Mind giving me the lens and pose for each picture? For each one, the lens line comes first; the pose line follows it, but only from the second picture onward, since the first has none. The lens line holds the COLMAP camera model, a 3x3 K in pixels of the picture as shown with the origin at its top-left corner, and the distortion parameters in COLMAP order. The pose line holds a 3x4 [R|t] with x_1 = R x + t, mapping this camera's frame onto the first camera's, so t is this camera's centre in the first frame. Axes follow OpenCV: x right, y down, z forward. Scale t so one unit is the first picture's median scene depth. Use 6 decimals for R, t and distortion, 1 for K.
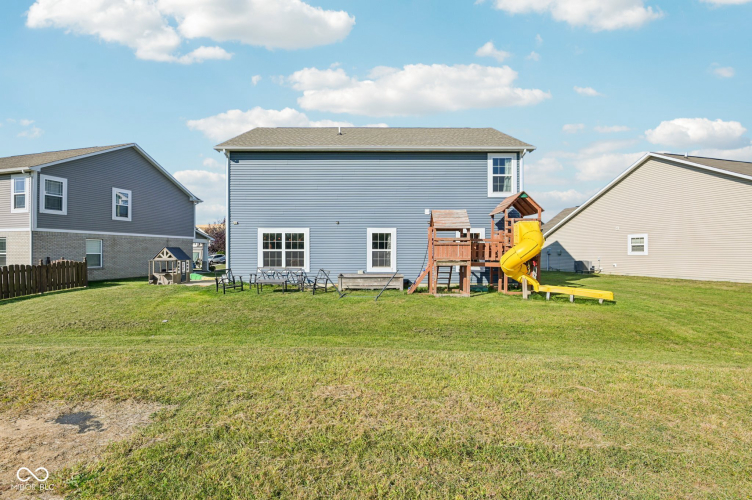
lens RADIAL K [[355.9, 0, 373.2], [0, 355.9, 250.3], [0, 0, 1]] dist [-0.002350, -0.010668]
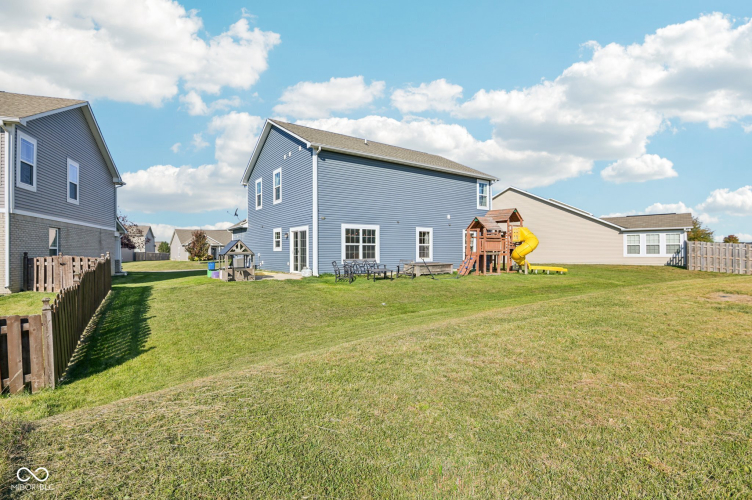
lens RADIAL K [[349.8, 0, 376.0], [0, 349.8, 250.0], [0, 0, 1]] dist [-0.001310, -0.000205]
pose [[0.813309, -0.003543, 0.581821, -0.857746], [0.004781, 0.999988, -0.000594, 0.019262], [-0.581812, 0.003265, 0.813317, 0.068226]]
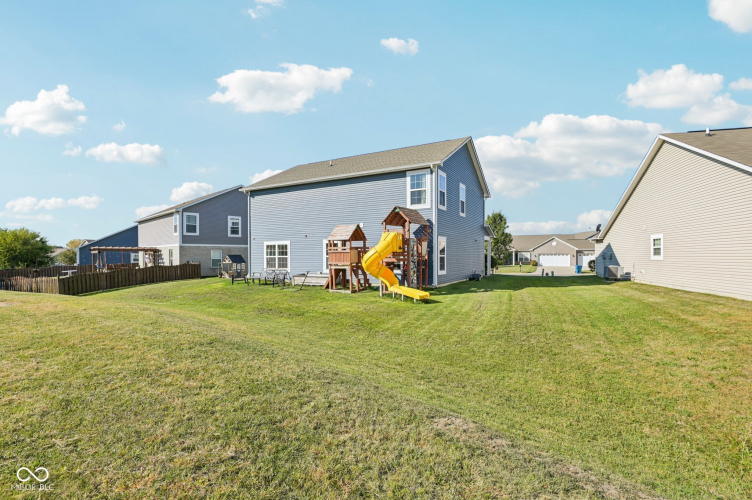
lens RADIAL K [[355.9, 0, 373.2], [0, 355.9, 250.3], [0, 0, 1]] dist [-0.002350, -0.010668]
pose [[0.866811, -0.011460, -0.498504, 0.798333], [0.009838, 0.999934, -0.005880, -0.013053], [0.498539, 0.000192, 0.866867, -0.049007]]
